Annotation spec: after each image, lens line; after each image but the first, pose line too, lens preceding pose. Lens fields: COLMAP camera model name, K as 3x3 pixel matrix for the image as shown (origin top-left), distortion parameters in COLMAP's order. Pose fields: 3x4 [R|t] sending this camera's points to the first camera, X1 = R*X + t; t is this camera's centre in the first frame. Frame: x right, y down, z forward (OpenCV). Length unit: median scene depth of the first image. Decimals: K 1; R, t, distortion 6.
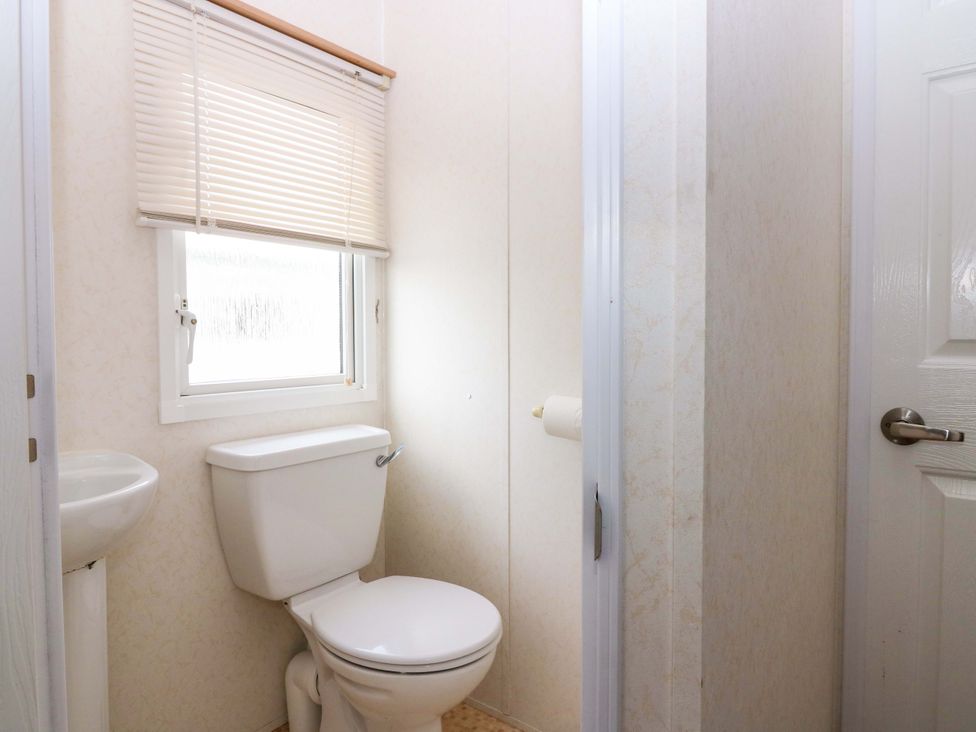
lens RADIAL K [[613.7, 0, 502.1], [0, 613.7, 353.8], [0, 0, 1]] dist [0.002182, -0.000395]
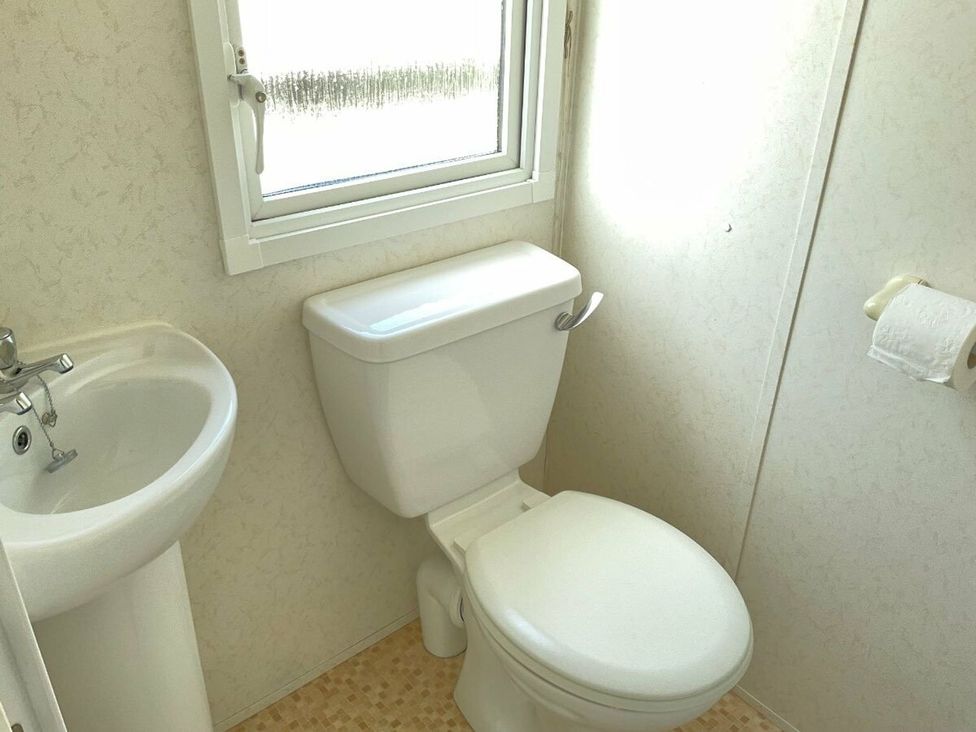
lens RADIAL K [[830.0, 0, 487.2], [0, 830.0, 368.1], [0, 0, 1]] dist [0.040779, -0.027017]
pose [[0.978844, 0.120621, -0.165276, -0.145486], [-0.032284, 0.888687, 0.457376, -0.184282], [0.202047, -0.442364, 0.873780, 0.269603]]
